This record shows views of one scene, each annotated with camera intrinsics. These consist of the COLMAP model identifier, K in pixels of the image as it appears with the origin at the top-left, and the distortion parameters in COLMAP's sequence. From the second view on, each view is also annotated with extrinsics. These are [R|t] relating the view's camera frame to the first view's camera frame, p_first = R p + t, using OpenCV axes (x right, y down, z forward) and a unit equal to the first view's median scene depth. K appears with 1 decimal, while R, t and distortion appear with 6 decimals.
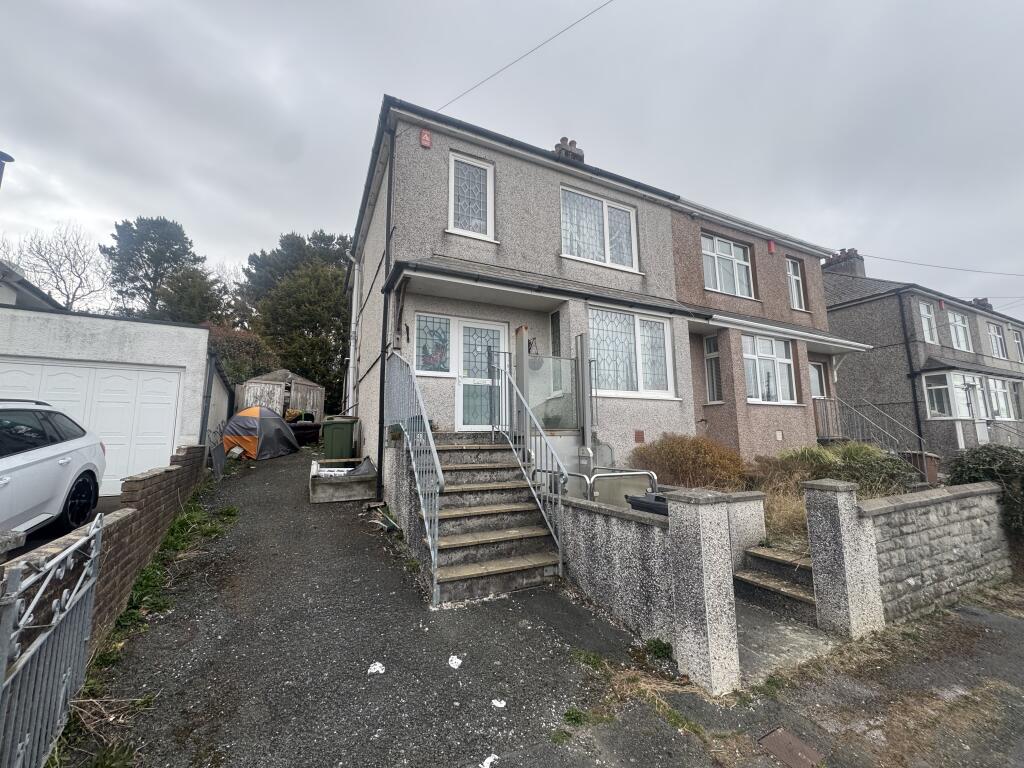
lens RADIAL K [[405.8, 0, 511.9], [0, 405.8, 381.6], [0, 0, 1]] dist [-0.001120, -0.000103]
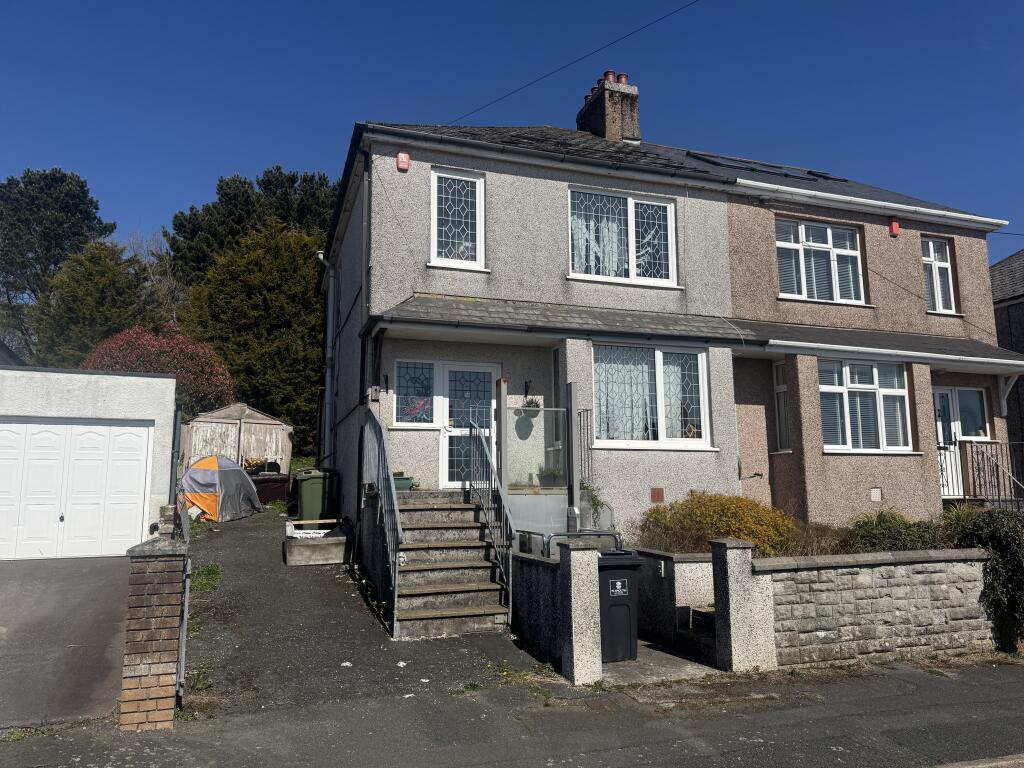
lens RADIAL K [[718.5, 0, 513.4], [0, 718.5, 384.4], [0, 0, 1]] dist [0.129957, -0.206329]
pose [[0.992148, -0.015857, -0.124059, 0.211242], [0.015030, 0.999858, -0.007596, -0.088891], [0.124162, 0.005672, 0.992246, -0.536961]]
